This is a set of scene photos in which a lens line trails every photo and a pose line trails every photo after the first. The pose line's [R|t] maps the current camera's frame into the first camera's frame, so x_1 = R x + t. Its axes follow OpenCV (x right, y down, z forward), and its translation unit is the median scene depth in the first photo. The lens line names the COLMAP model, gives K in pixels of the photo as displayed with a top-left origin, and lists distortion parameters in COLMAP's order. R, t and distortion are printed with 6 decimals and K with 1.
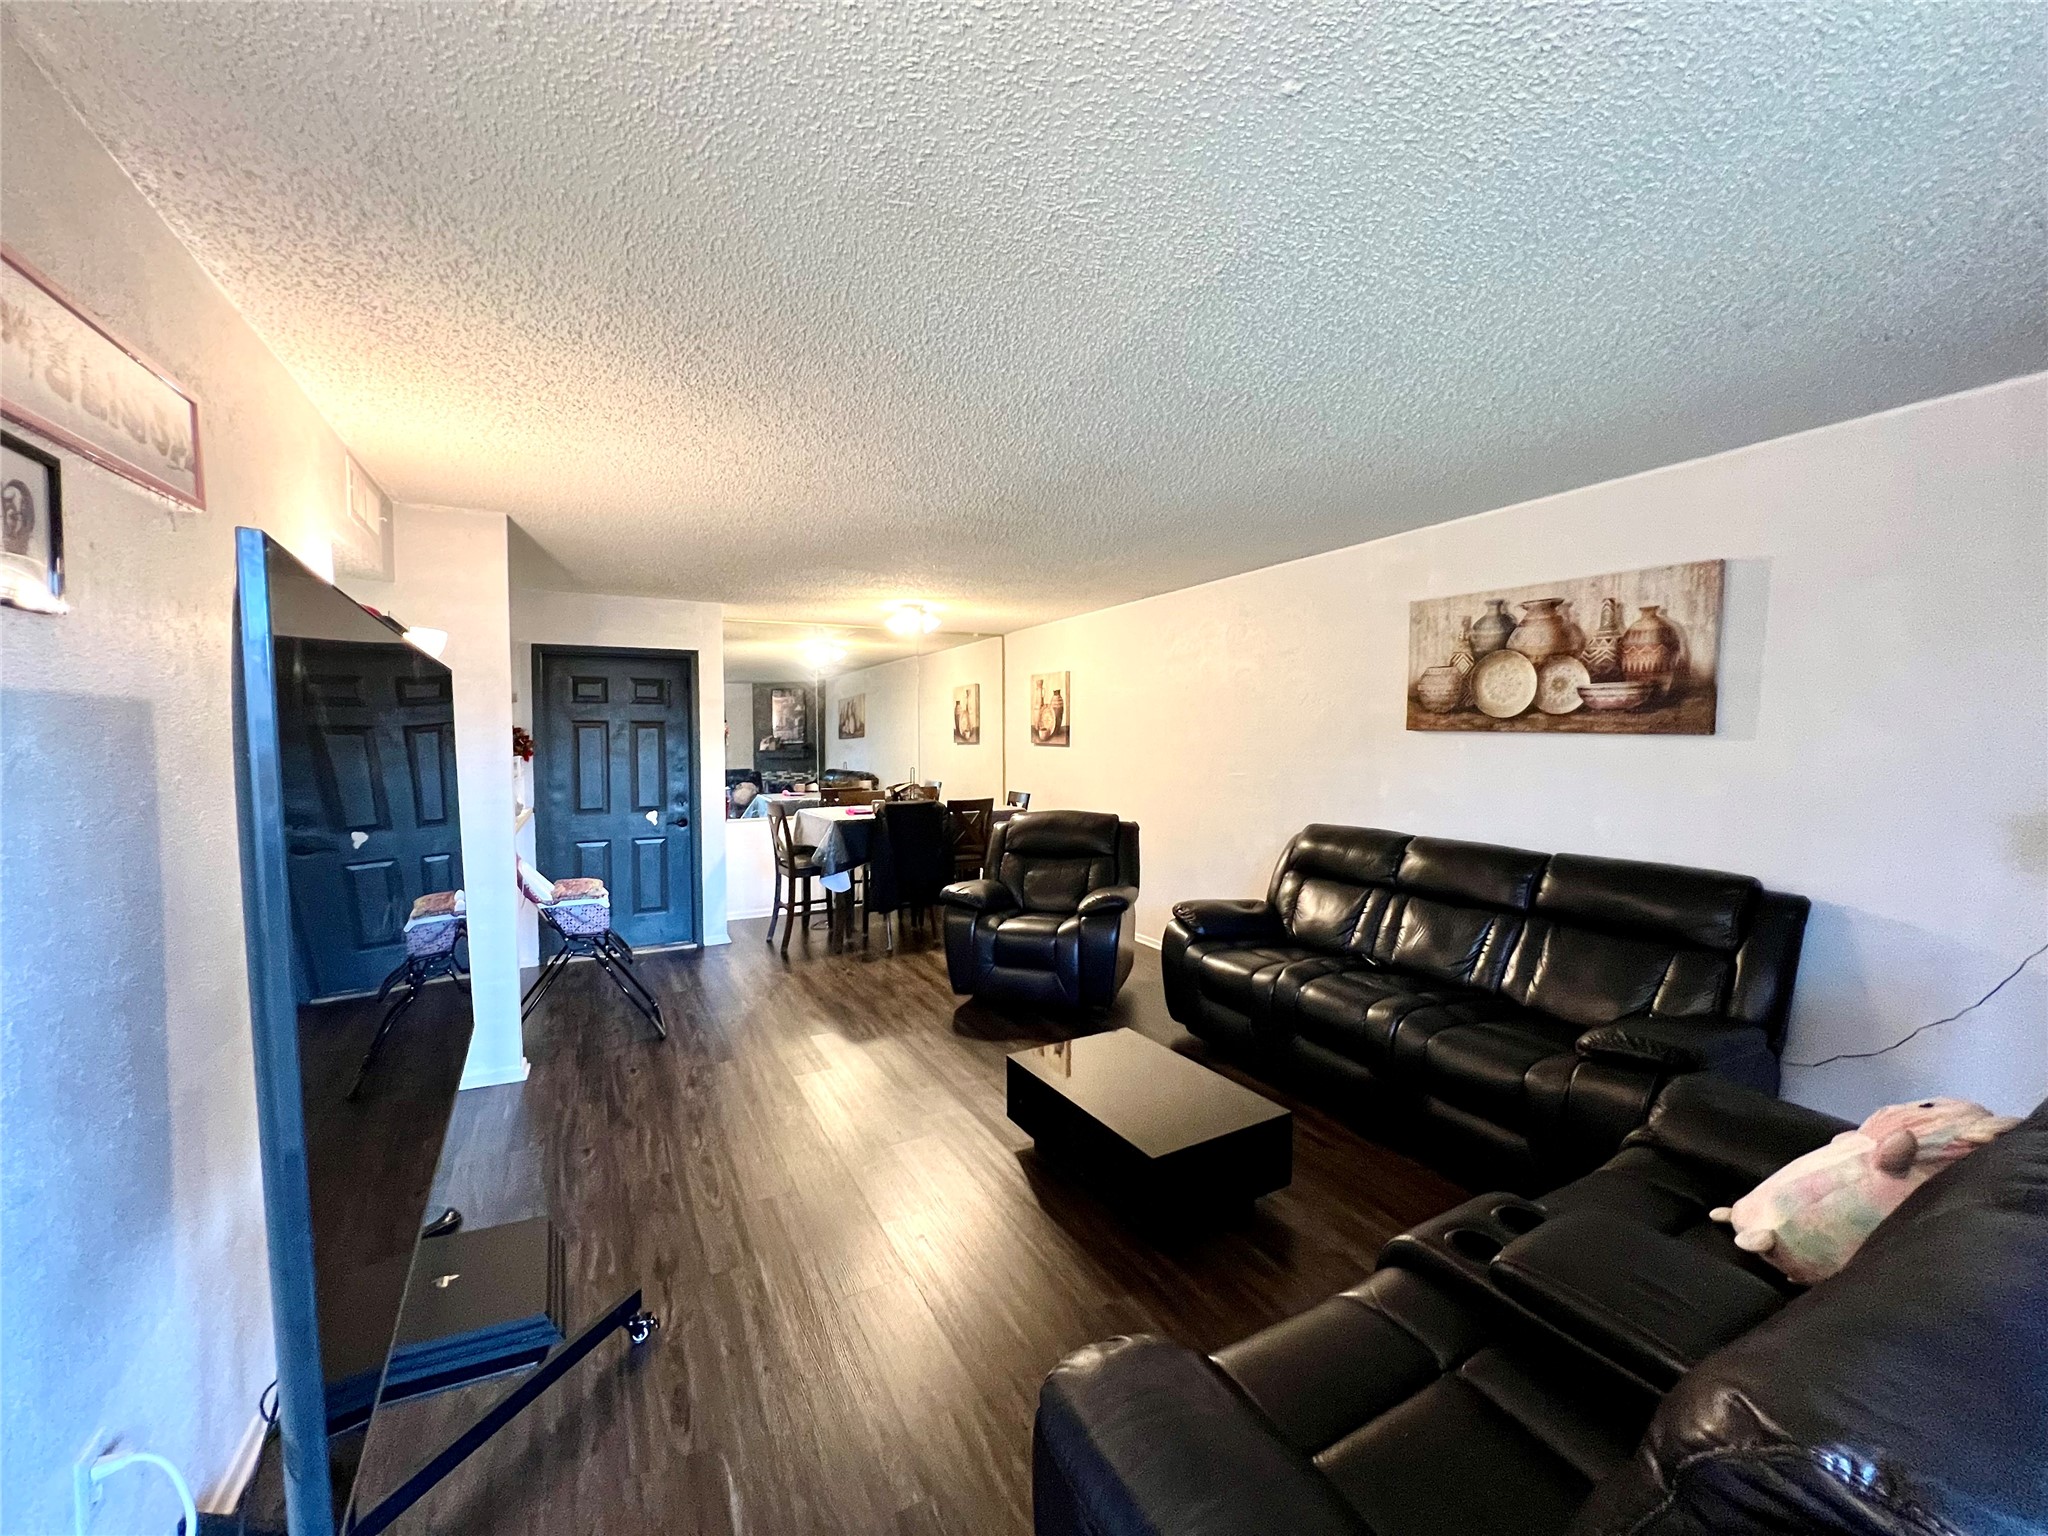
lens RADIAL K [[820.1, 0, 1024.0], [0, 820.1, 768.0], [0, 0, 1]] dist [0.000794, 0.000117]
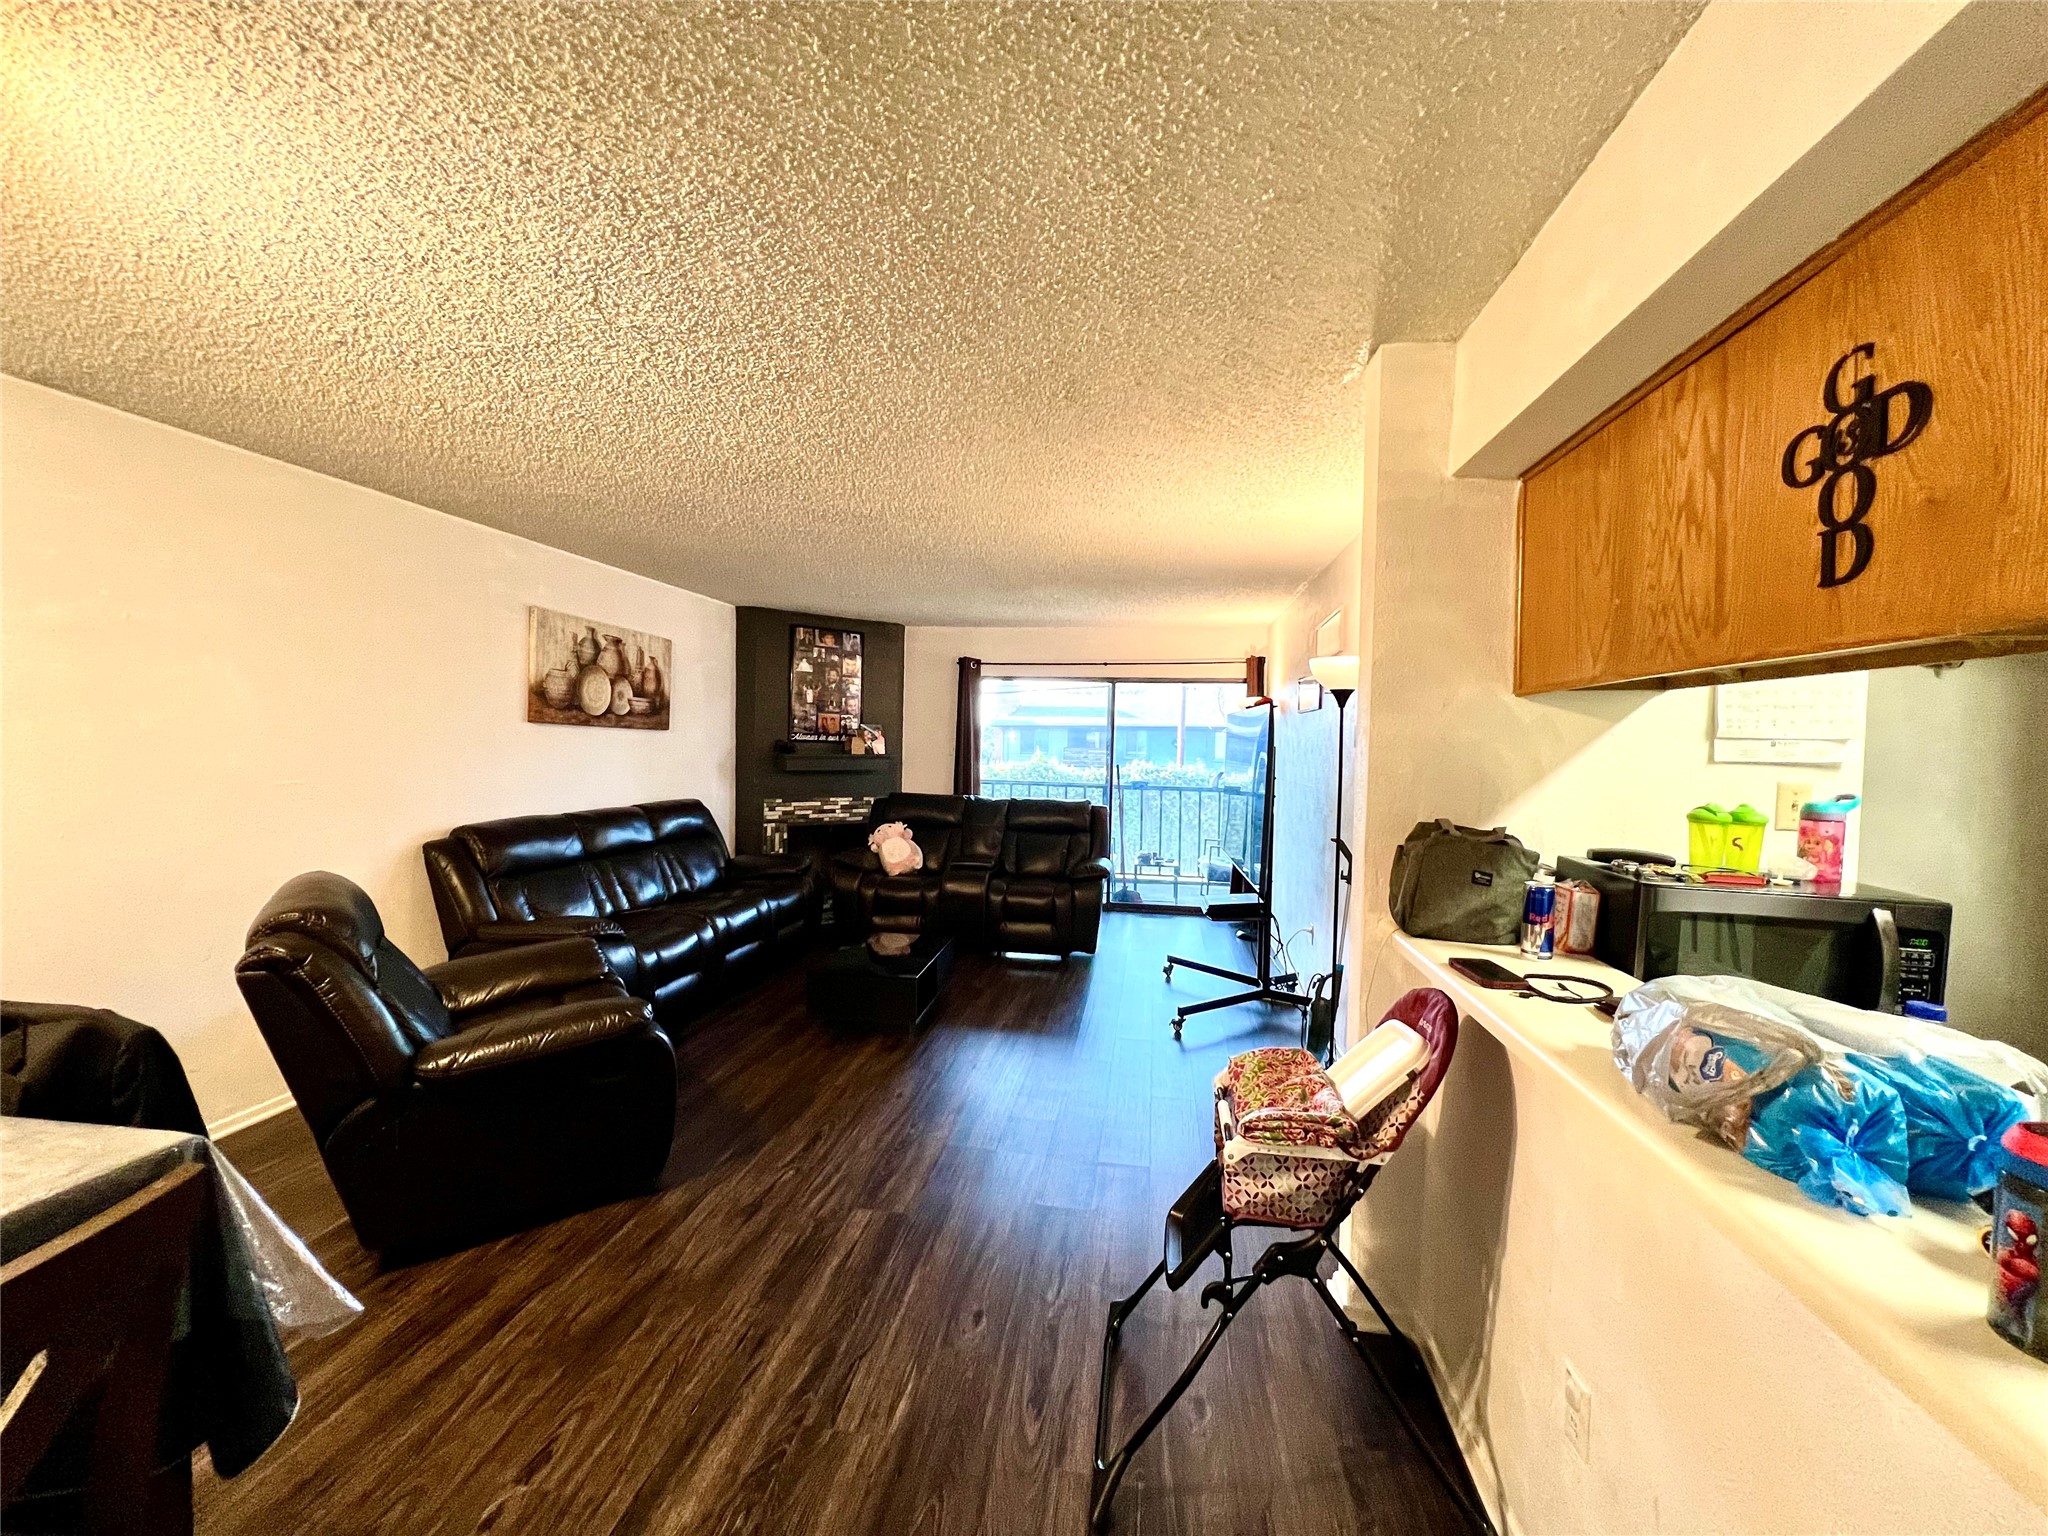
lens RADIAL K [[820.1, 0, 1024.0], [0, 820.1, 768.0], [0, 0, 1]] dist [0.000794, 0.000117]
pose [[-0.795135, -0.029067, 0.605735, -0.822978], [0.011819, 0.997918, 0.063401, -0.053487], [-0.606317, 0.057572, -0.793136, 1.686381]]
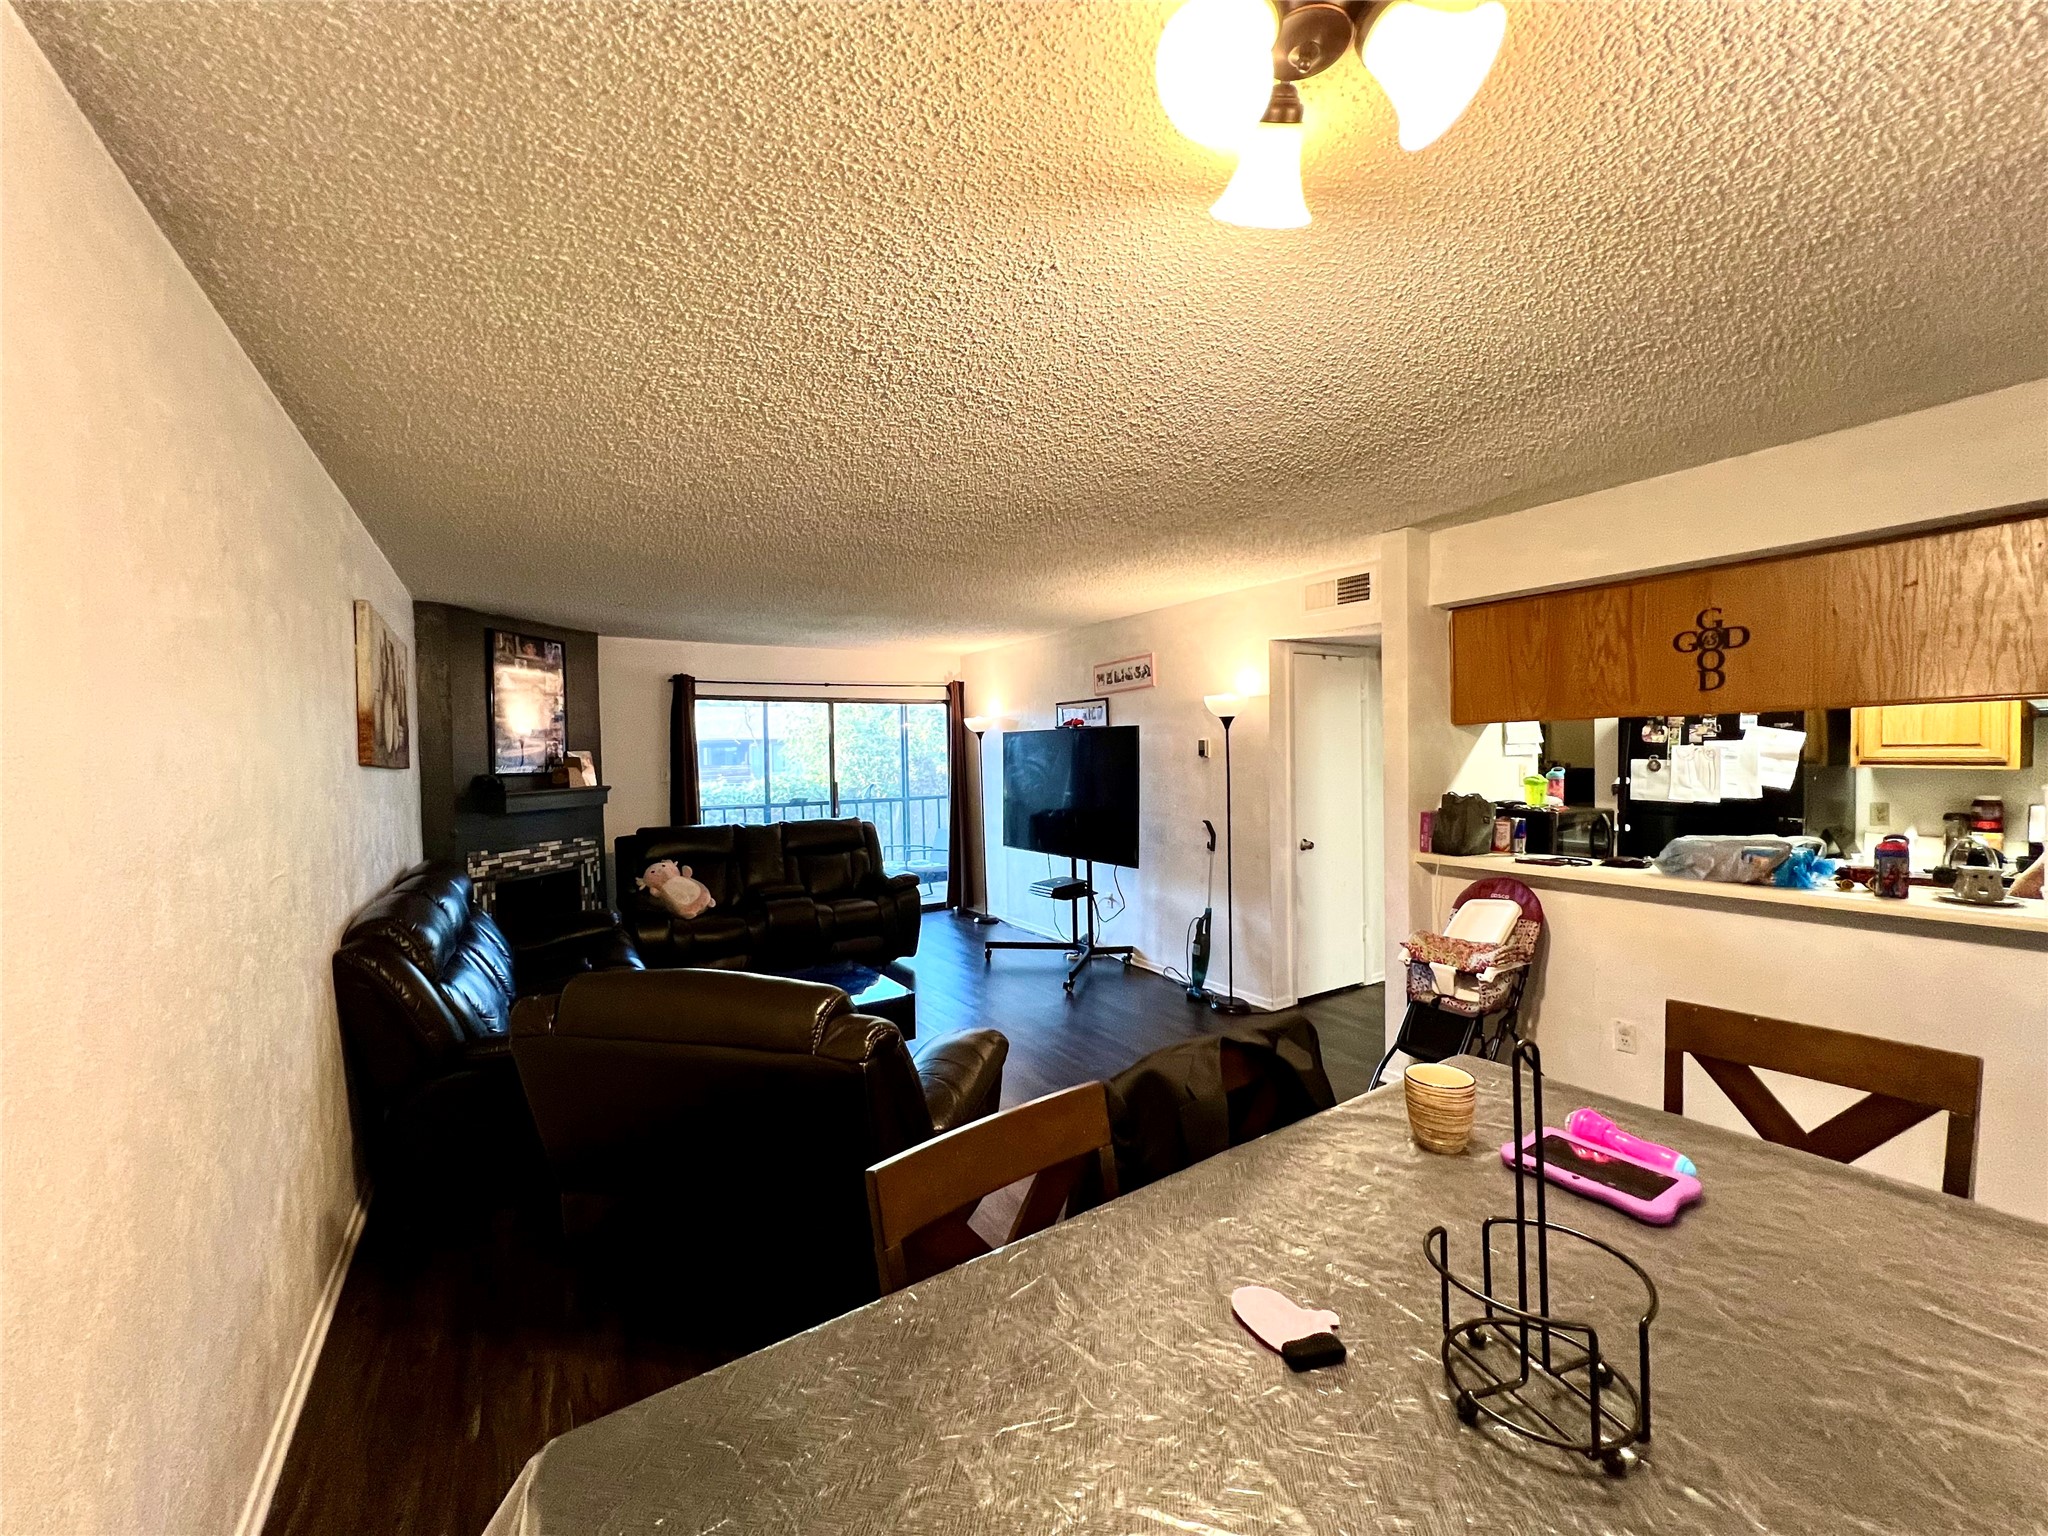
lens RADIAL K [[820.1, 0, 1024.0], [0, 820.1, 768.0], [0, 0, 1]] dist [0.000794, 0.000117]
pose [[-0.997560, 0.028061, -0.063929, -0.109100], [0.023947, 0.997648, 0.064223, -0.090335], [0.065580, 0.062535, -0.995886, 2.066505]]
